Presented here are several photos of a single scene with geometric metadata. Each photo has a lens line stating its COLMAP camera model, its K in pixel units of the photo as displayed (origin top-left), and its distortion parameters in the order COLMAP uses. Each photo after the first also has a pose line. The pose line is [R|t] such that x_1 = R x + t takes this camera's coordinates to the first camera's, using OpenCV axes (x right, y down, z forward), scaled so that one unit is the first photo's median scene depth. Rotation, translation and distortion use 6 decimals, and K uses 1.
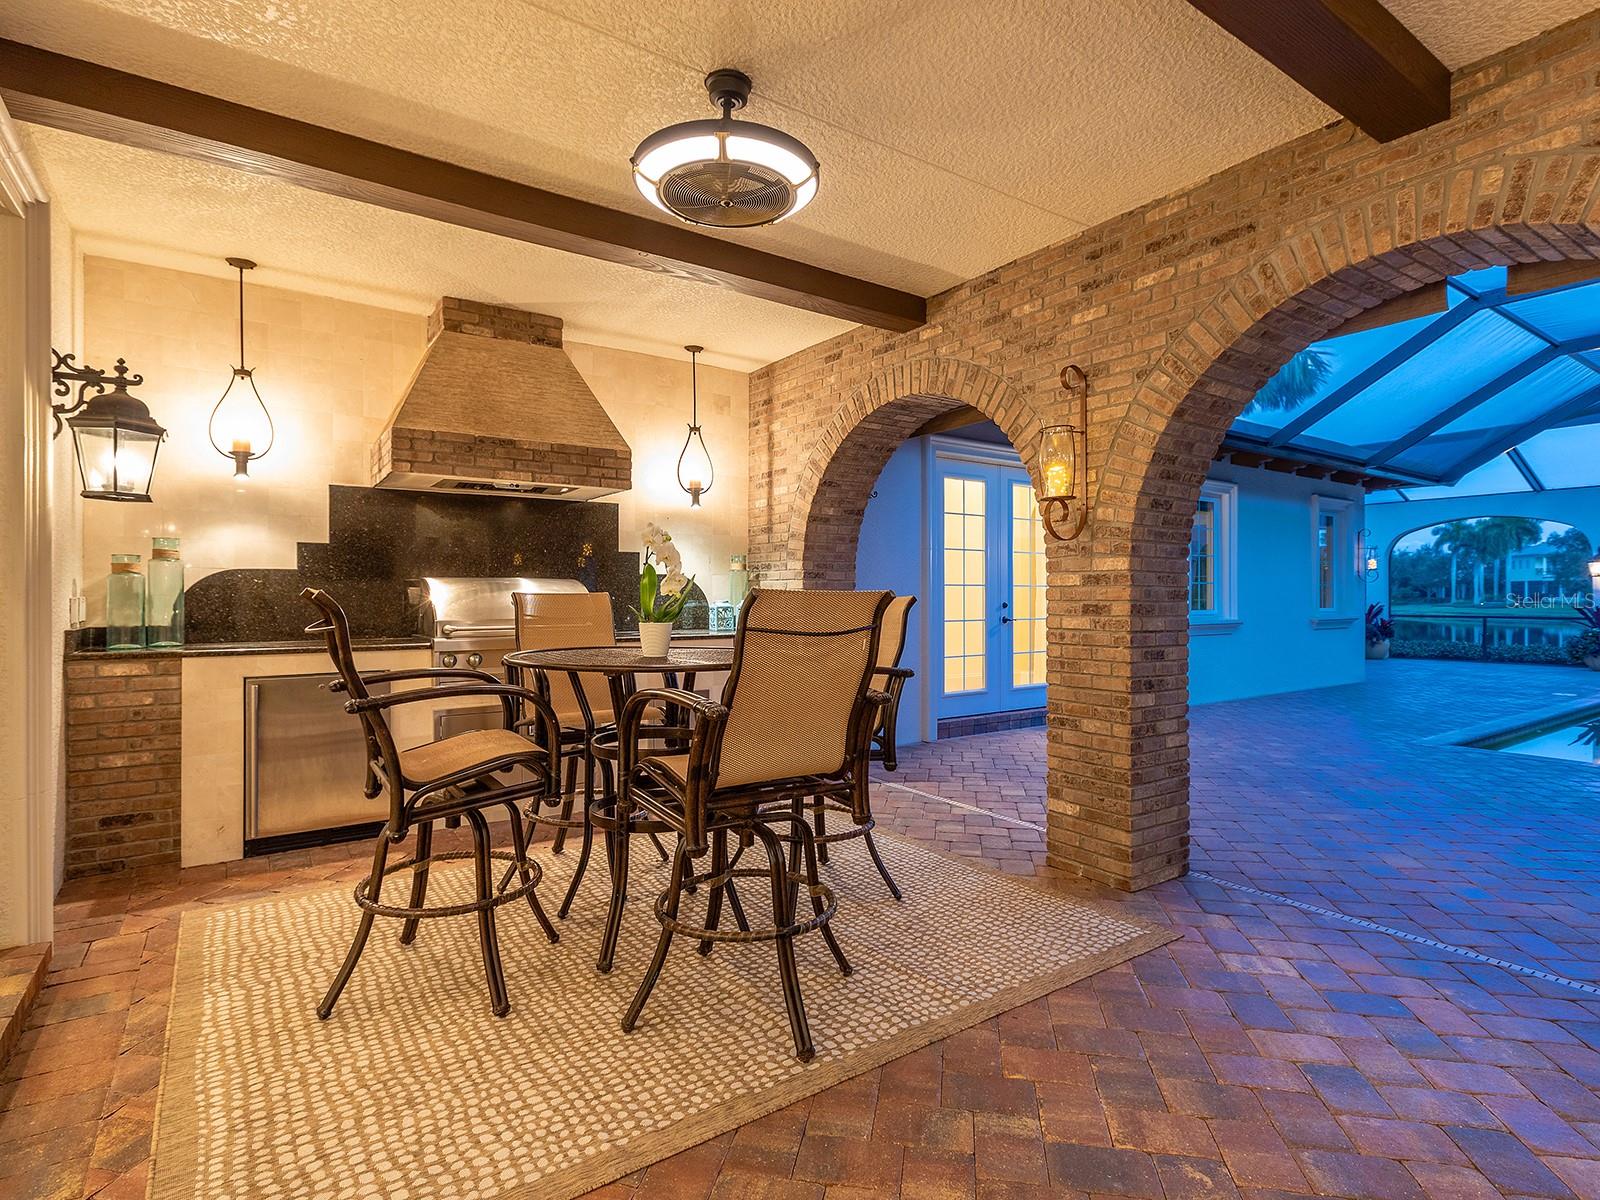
lens RADIAL K [[820.0, 0, 800.0], [0, 820.0, 599.2], [0, 0, 1]] dist [-0.004162, 0.000173]
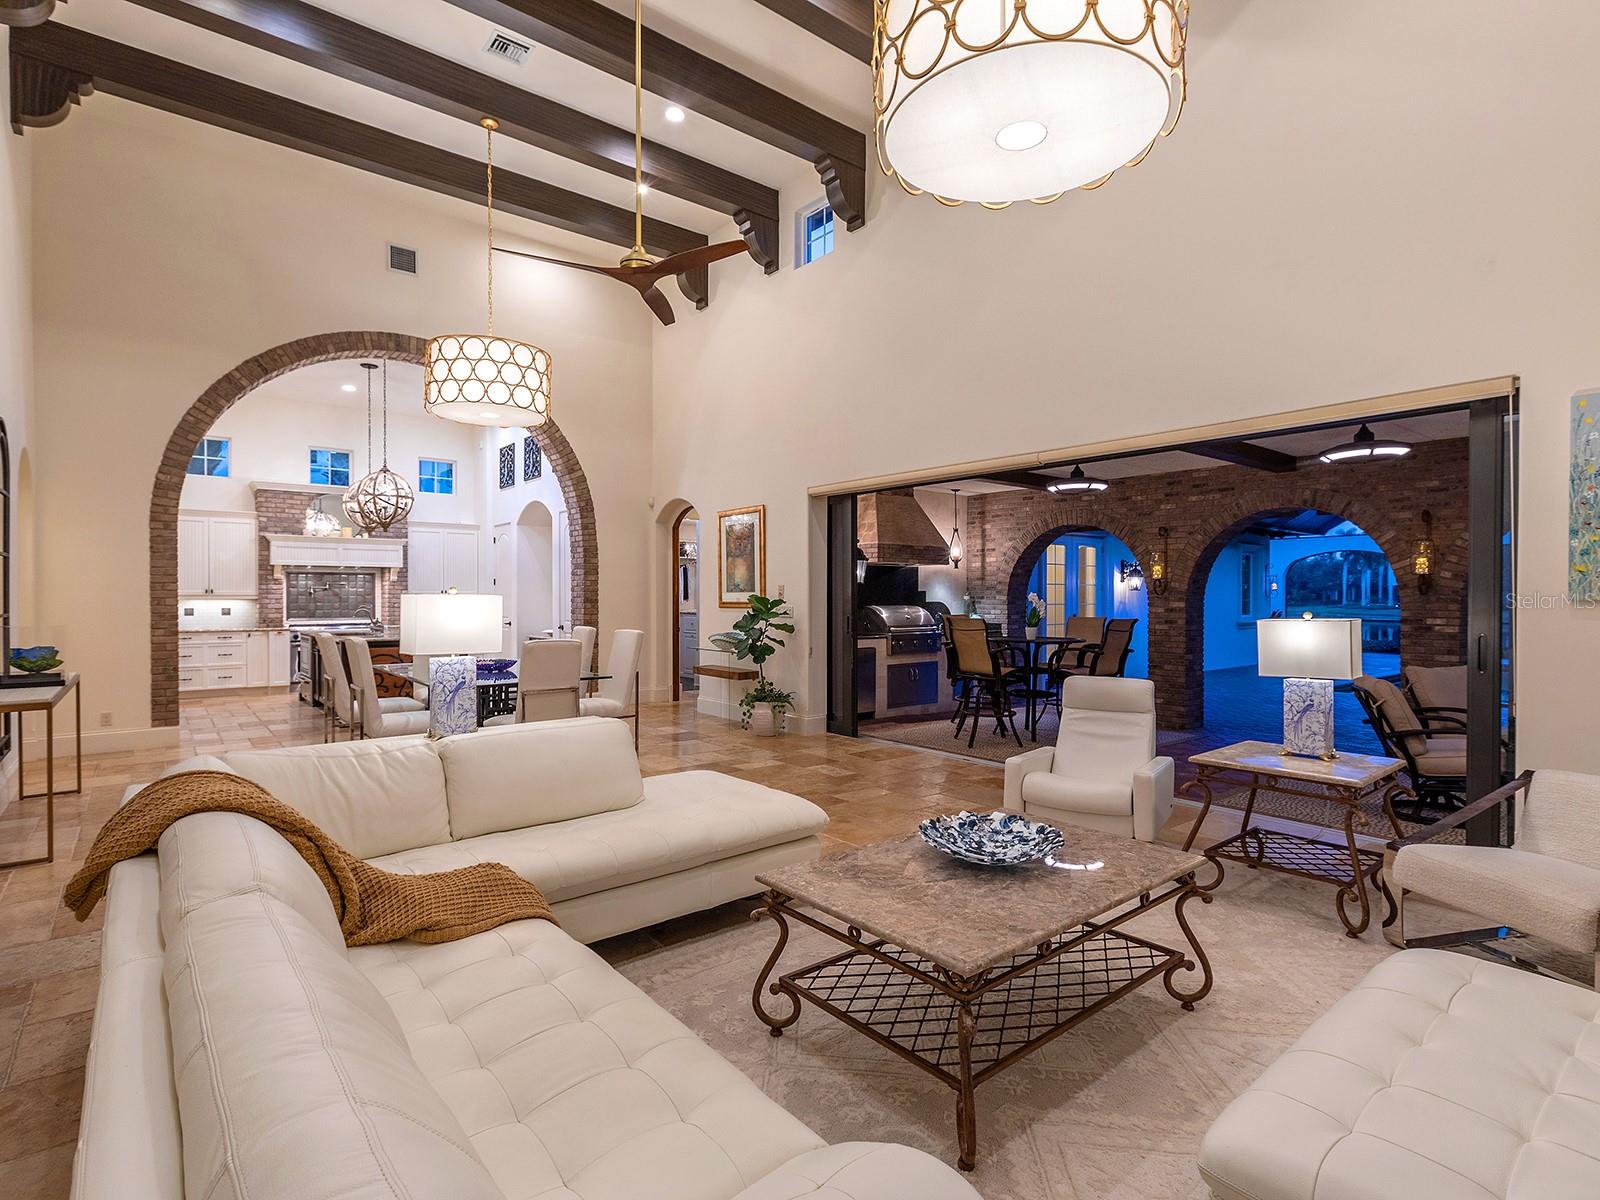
lens RADIAL K [[820.0, 0, 806.1], [0, 820.0, 602.3], [0, 0, 1]] dist [-0.004162, 0.000173]
pose [[0.996006, 0.001837, 0.089268, -0.981372], [-0.002270, 0.999986, 0.004745, -0.056909], [-0.089258, -0.004929, 0.995996, -1.418912]]
